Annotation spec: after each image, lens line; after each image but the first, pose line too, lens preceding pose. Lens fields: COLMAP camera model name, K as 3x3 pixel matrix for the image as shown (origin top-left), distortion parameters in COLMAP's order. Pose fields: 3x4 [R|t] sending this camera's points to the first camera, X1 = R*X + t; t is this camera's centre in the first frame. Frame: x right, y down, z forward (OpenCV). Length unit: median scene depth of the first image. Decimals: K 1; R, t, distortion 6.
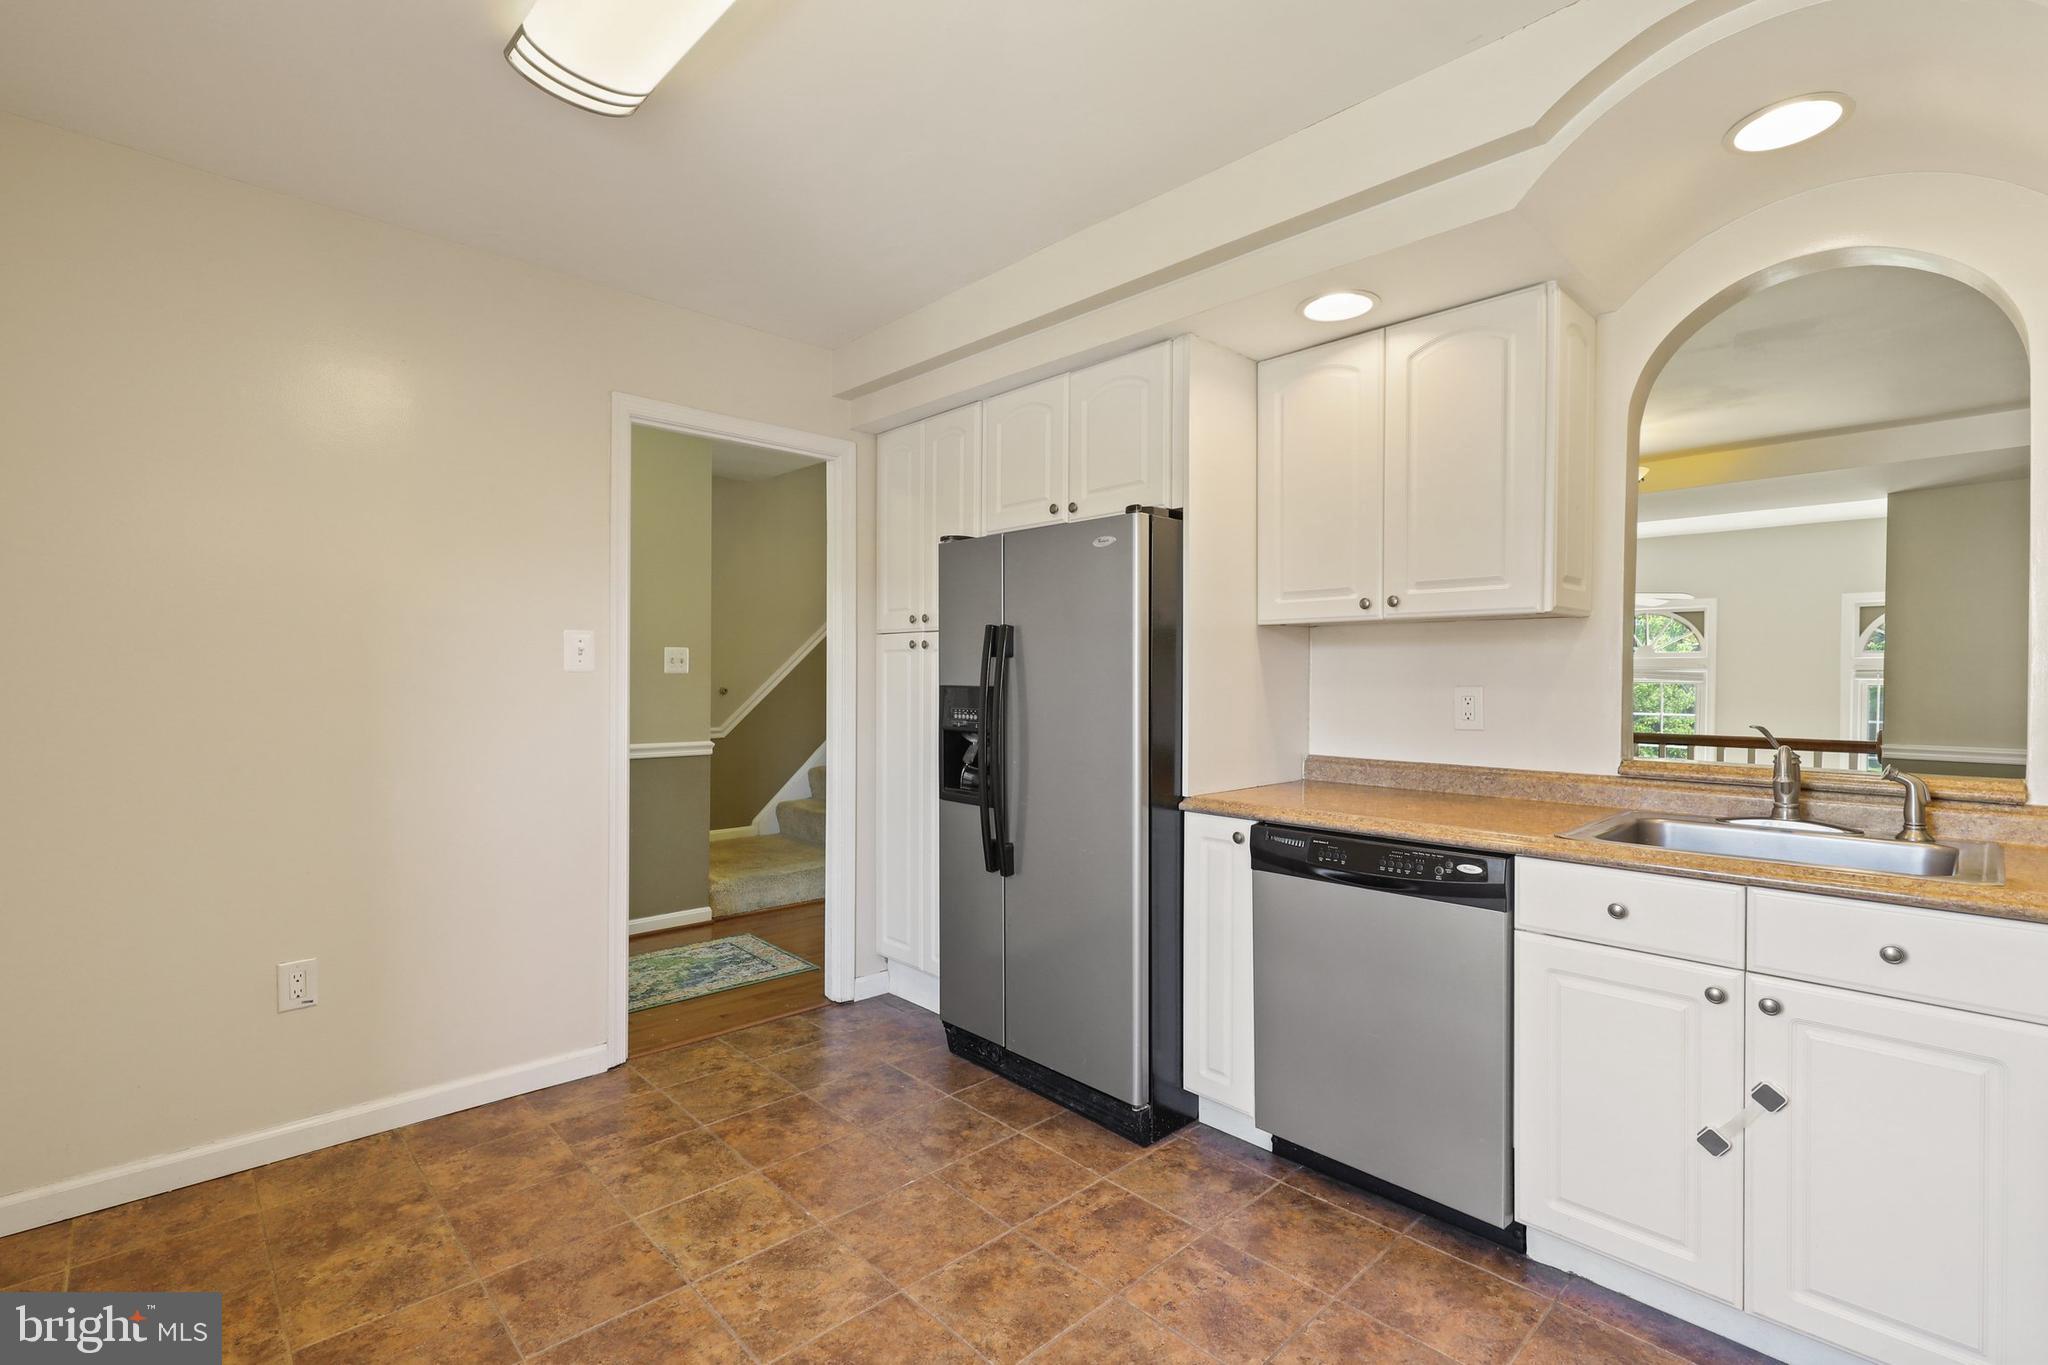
lens RADIAL K [[927.2, 0, 1027.4], [0, 927.2, 680.8], [0, 0, 1]] dist [0.000107, -0.000365]
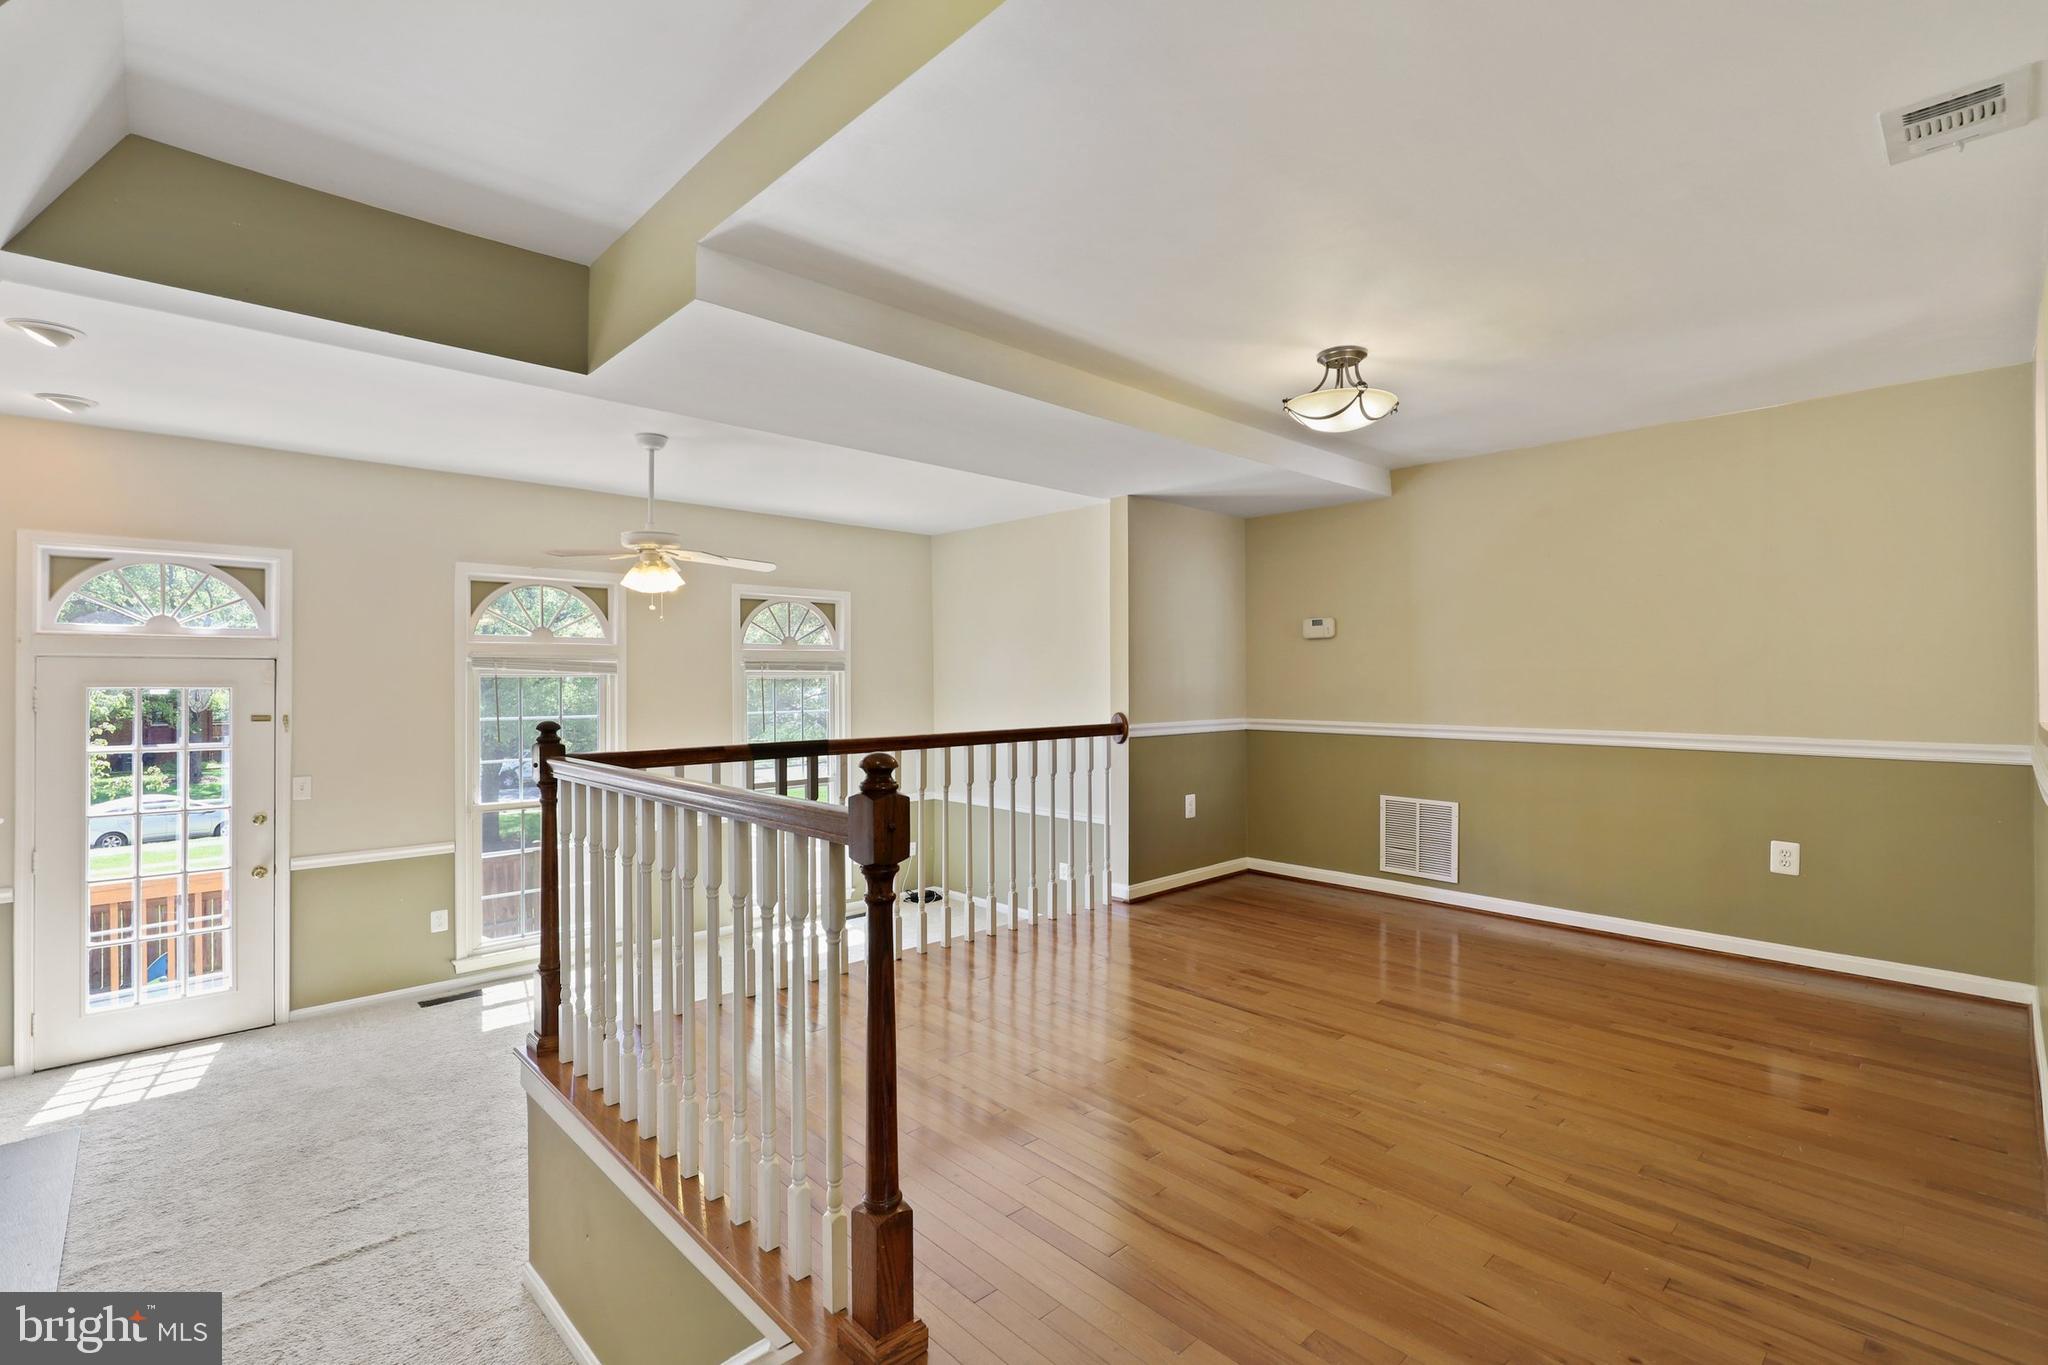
lens RADIAL K [[927.2, 0, 1033.9], [0, 927.2, 676.4], [0, 0, 1]] dist [0.000107, -0.000365]
pose [[0.005521, -0.000180, 0.999985, -0.374117], [0.005029, 0.999987, 0.000152, 0.021837], [-0.999972, 0.005028, 0.005522, 2.327080]]
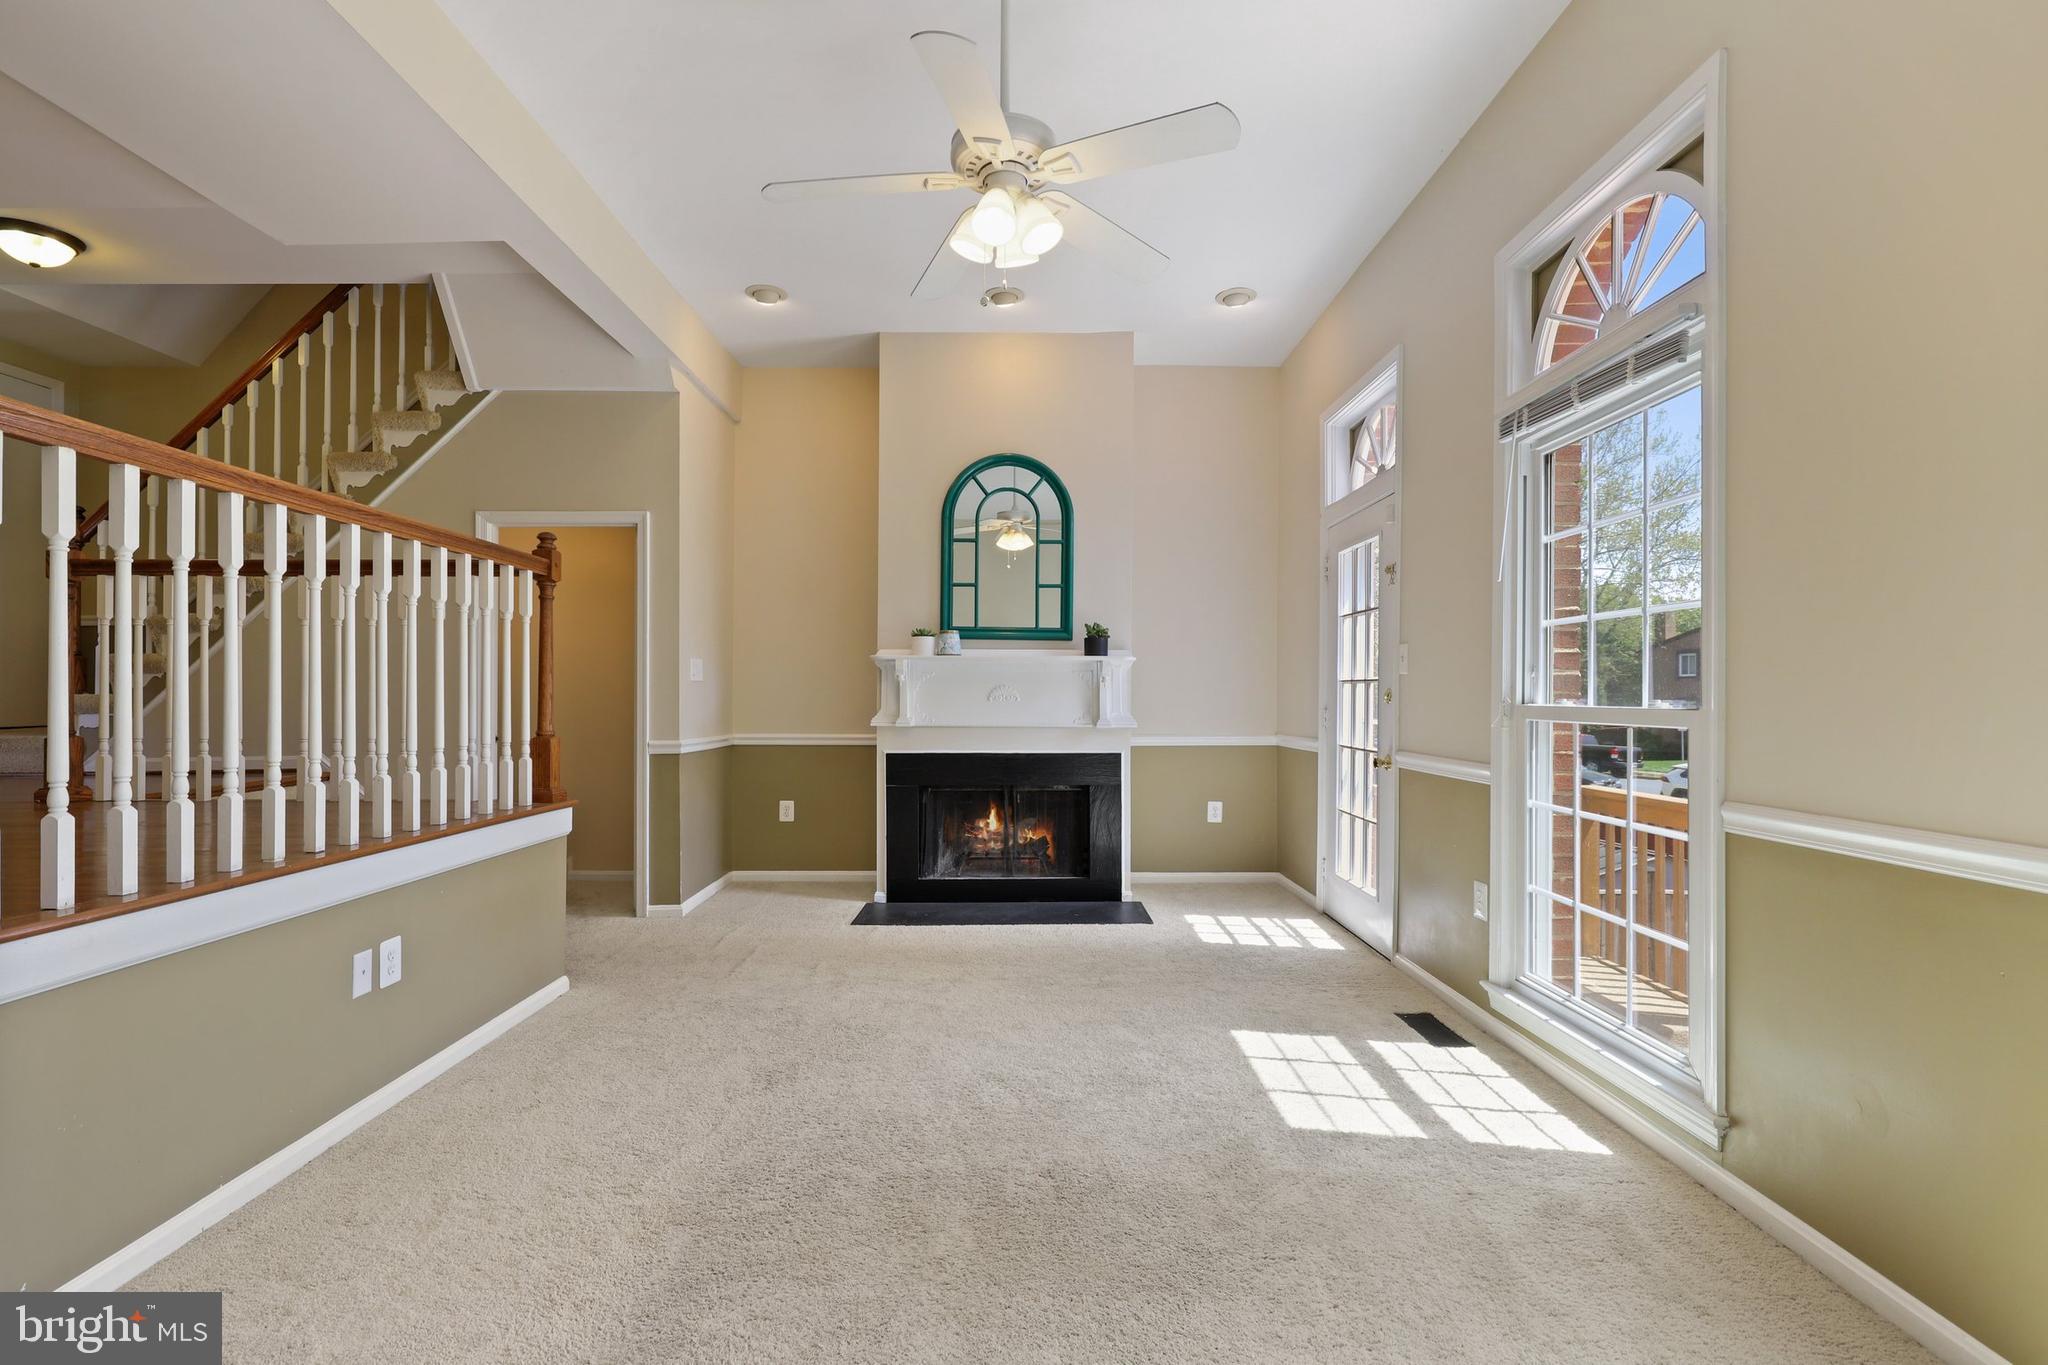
lens RADIAL K [[951.0, 0, 1026.3], [0, 951.0, 692.0], [0, 0, 1]] dist [0.002596, -0.001035]
pose [[0.727277, -0.004826, -0.686328, 2.874245], [-0.000754, 0.999969, -0.007830, 0.394854], [0.686344, 0.006212, 0.727250, 2.410545]]
